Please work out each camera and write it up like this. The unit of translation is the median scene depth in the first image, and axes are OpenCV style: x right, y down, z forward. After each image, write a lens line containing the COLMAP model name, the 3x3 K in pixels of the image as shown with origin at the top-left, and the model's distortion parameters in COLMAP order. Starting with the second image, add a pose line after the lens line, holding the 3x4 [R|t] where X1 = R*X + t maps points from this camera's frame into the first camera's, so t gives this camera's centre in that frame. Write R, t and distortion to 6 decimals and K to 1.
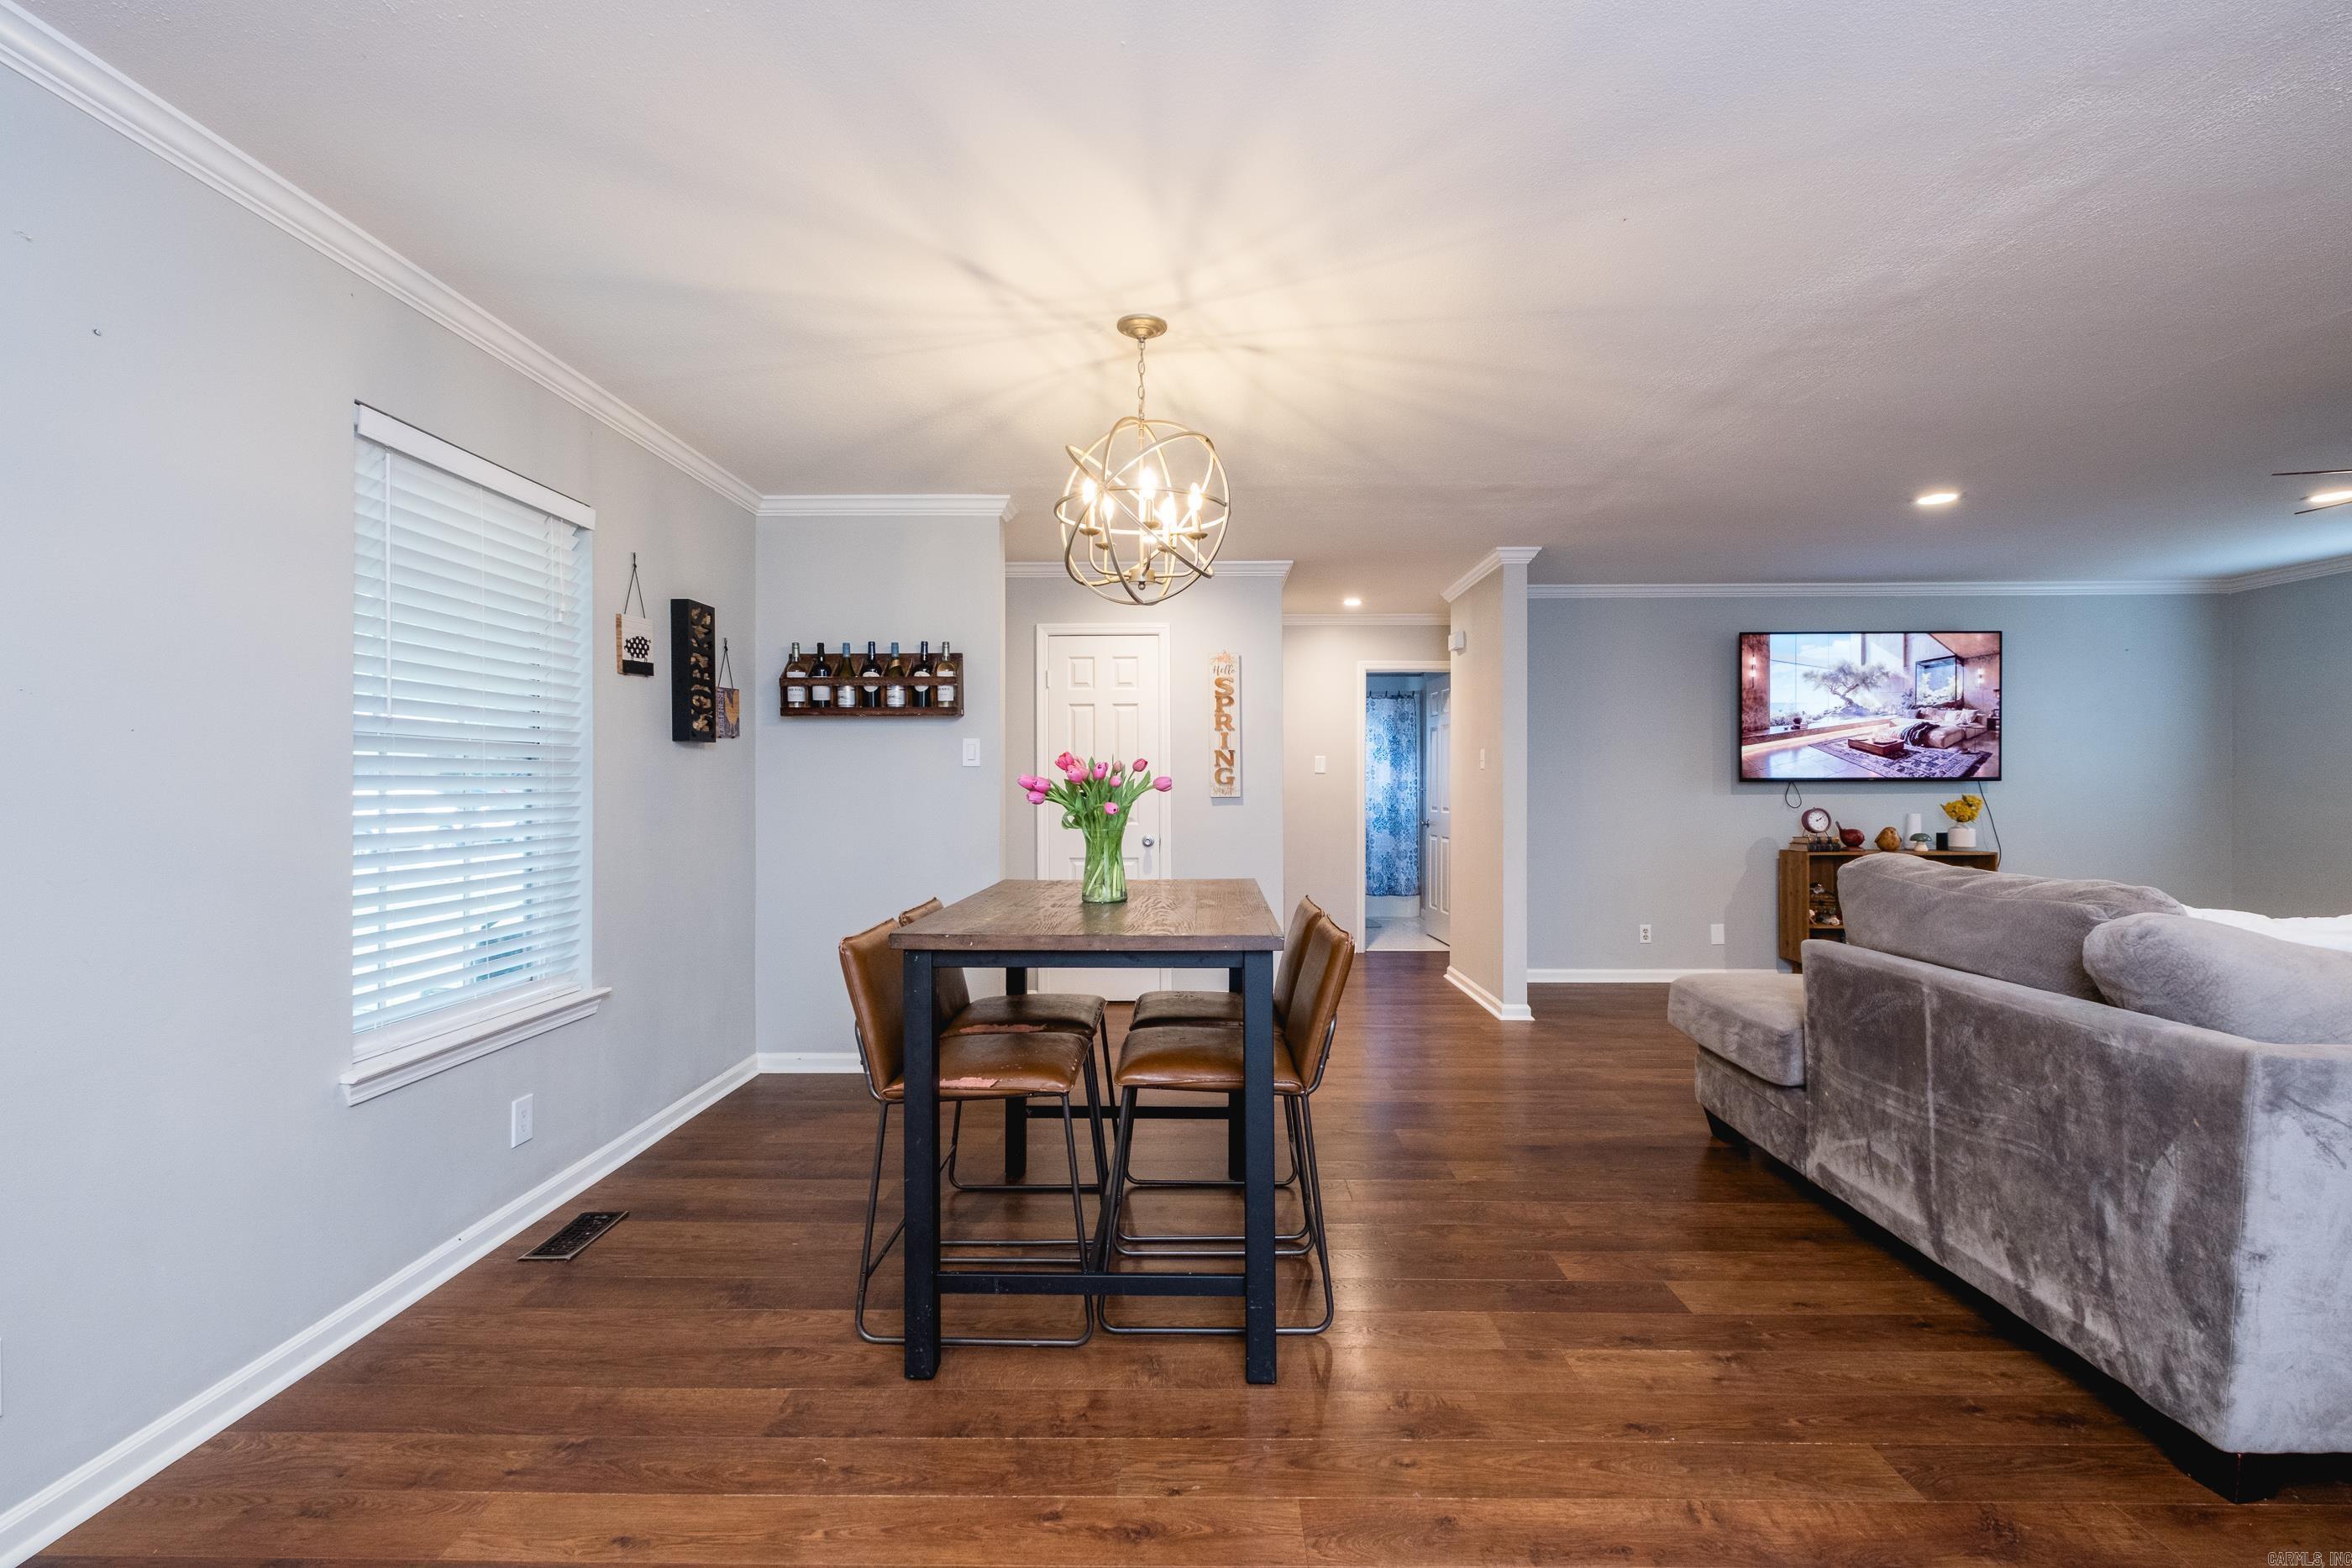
lens RADIAL K [[1010.1, 0, 1196.1], [0, 1010.1, 787.4], [0, 0, 1]] dist [0.007956, -0.005090]
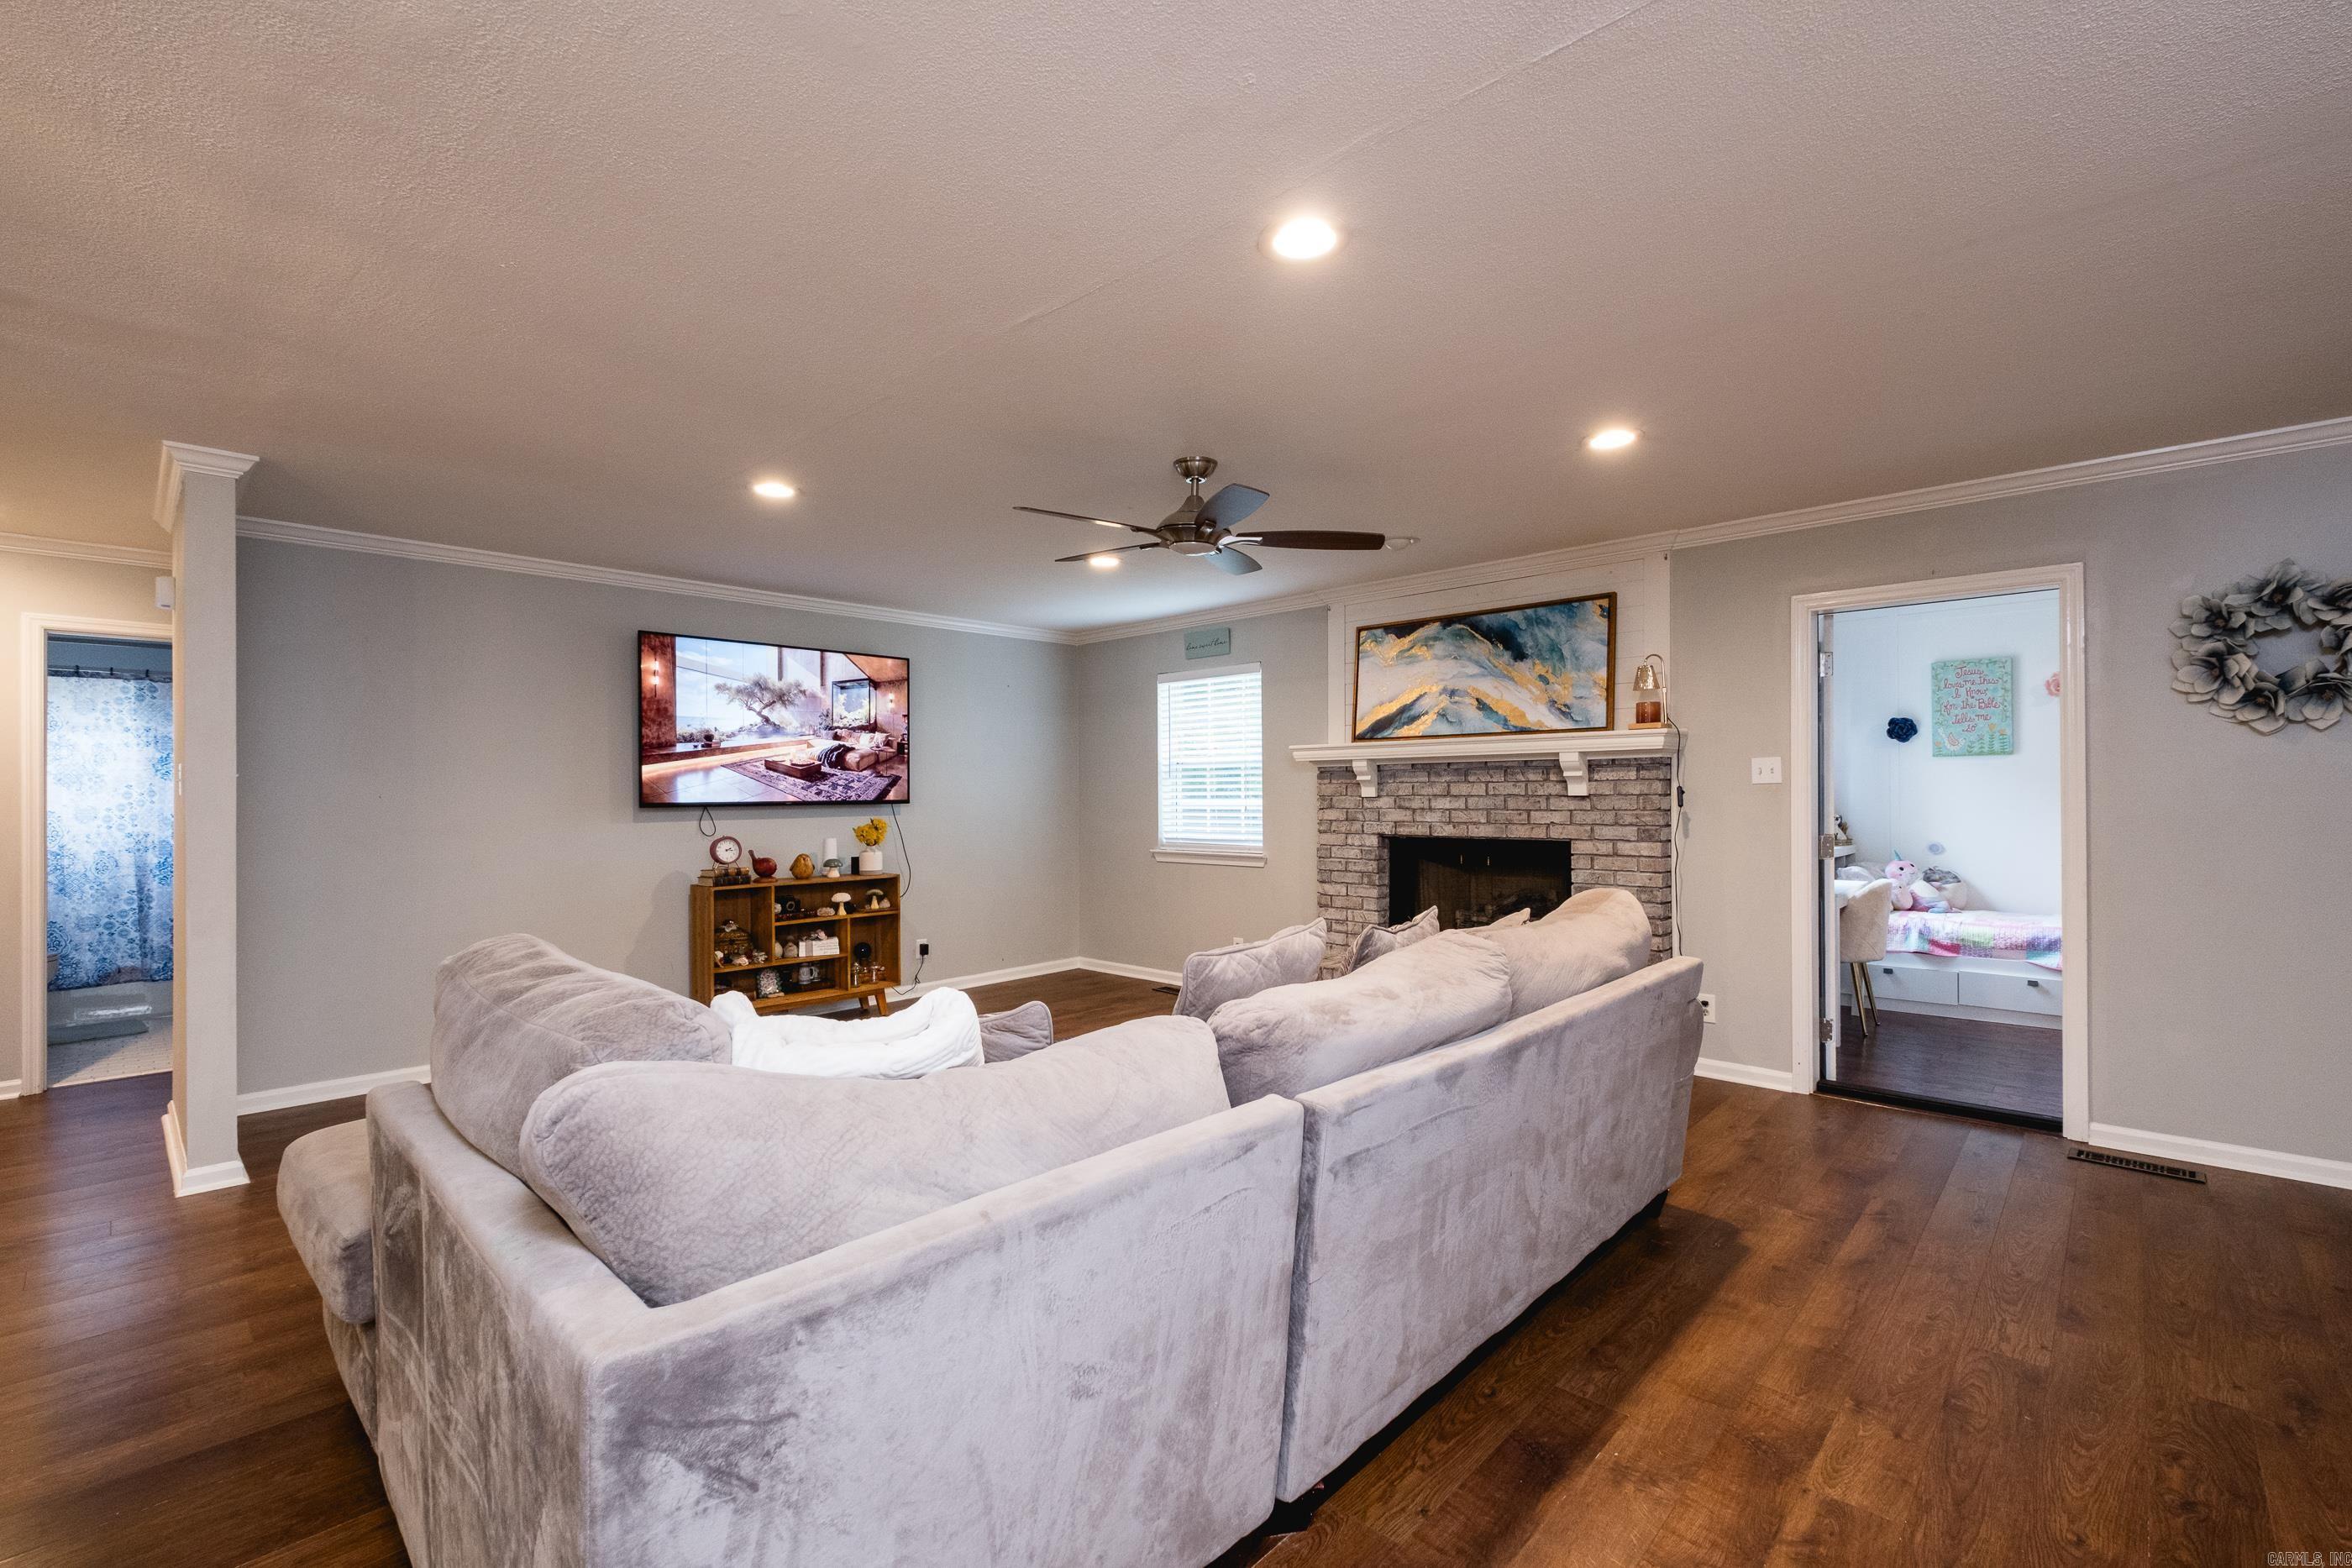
lens RADIAL K [[1010.1, 0, 1174.2], [0, 1010.1, 789.7], [0, 0, 1]] dist [0.007956, -0.005090]
pose [[0.678871, 0.000503, 0.734258, 0.221216], [0.007473, 0.999943, -0.007595, -0.010610], [-0.734220, 0.010644, 0.678828, 0.101413]]
